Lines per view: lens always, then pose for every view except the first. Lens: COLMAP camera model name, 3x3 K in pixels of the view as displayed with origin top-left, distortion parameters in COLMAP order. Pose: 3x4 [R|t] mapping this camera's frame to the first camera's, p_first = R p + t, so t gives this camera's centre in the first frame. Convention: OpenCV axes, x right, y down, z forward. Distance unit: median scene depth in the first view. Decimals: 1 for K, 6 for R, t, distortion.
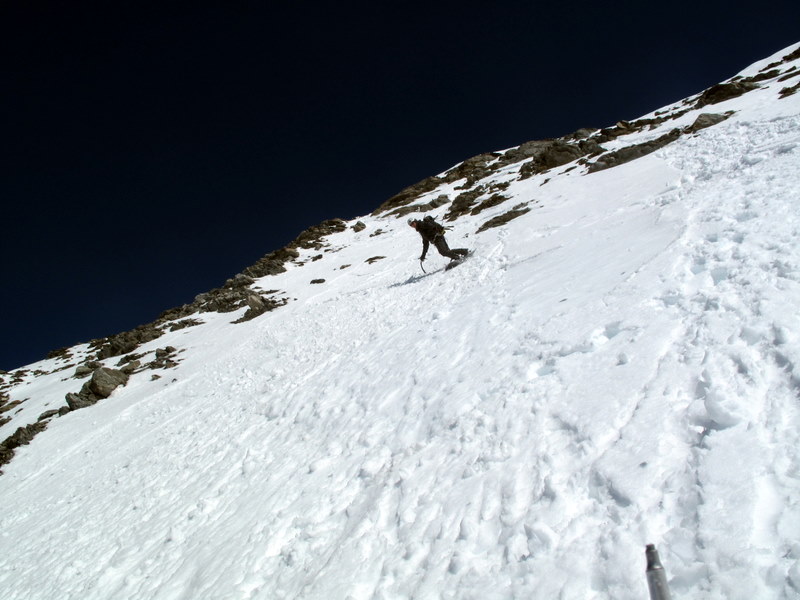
lens RADIAL K [[651.4, 0, 400.2], [0, 651.4, 299.8], [0, 0, 1]] dist [0.006790, 0.002204]
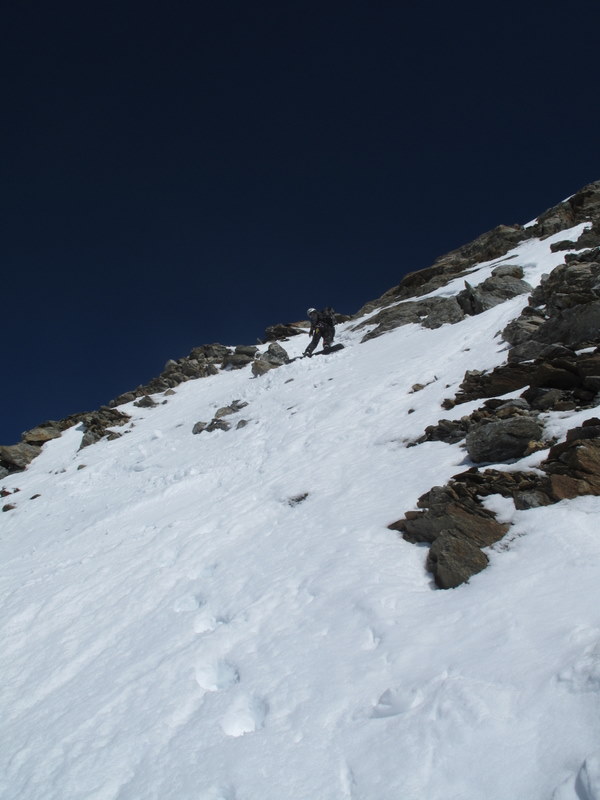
lens RADIAL K [[651.4, 0, 299.4], [0, 651.4, 400.1], [0, 0, 1]] dist [0.006790, 0.002204]
pose [[0.953085, 0.012745, -0.302433, 0.054494], [-0.001295, 0.999276, 0.038031, -0.089887], [0.302699, -0.035855, 0.952411, 0.549426]]
